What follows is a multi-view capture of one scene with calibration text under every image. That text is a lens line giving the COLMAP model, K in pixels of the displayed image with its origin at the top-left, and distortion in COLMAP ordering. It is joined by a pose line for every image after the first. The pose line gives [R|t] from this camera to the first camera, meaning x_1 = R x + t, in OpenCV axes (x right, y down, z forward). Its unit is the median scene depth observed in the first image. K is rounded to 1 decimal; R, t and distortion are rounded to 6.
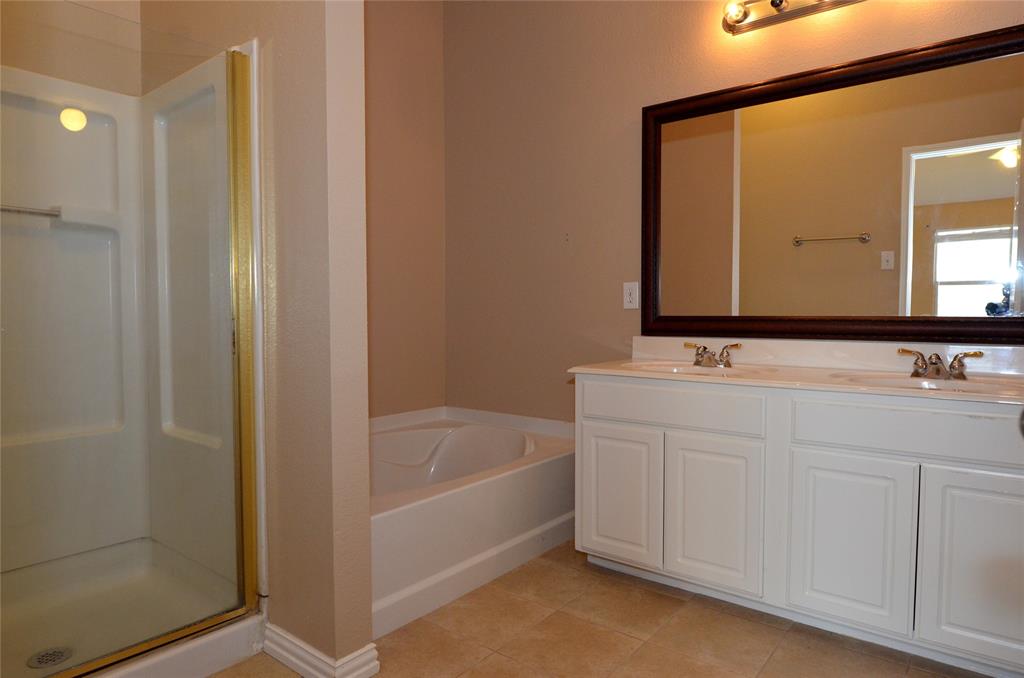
lens RADIAL K [[618.3, 0, 514.7], [0, 618.3, 341.7], [0, 0, 1]] dist [-0.005441, -0.018864]
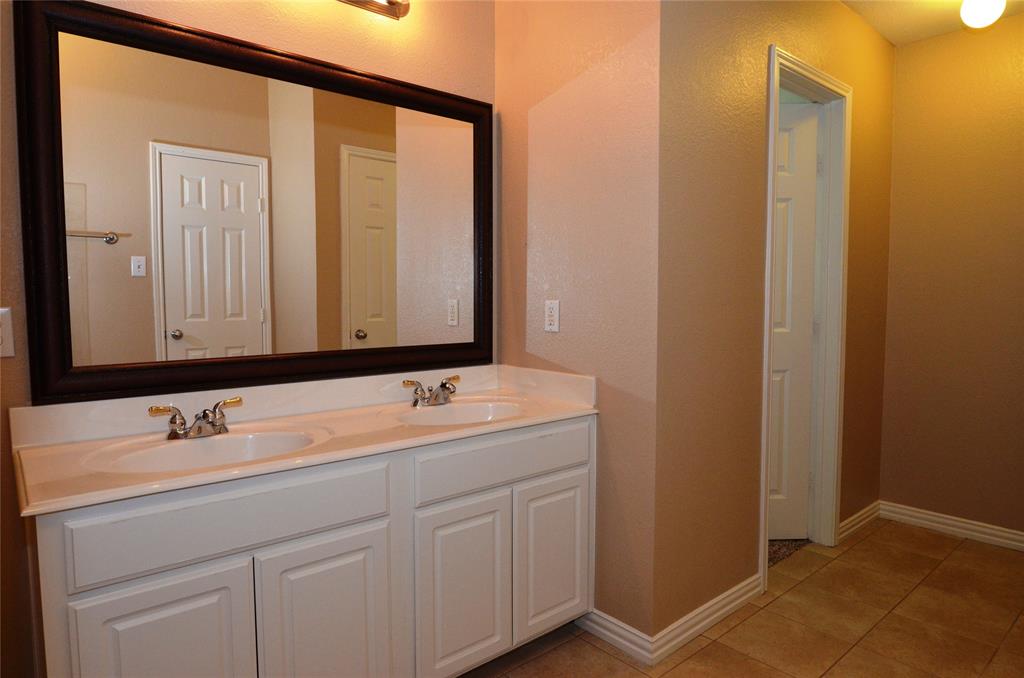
lens RADIAL K [[618.3, 0, 514.7], [0, 618.3, 341.7], [0, 0, 1]] dist [-0.005441, -0.018864]
pose [[0.197247, -0.069609, 0.977880, -0.271721], [0.050523, 0.996872, 0.060770, -0.088264], [-0.979051, 0.037418, 0.200147, 0.528861]]
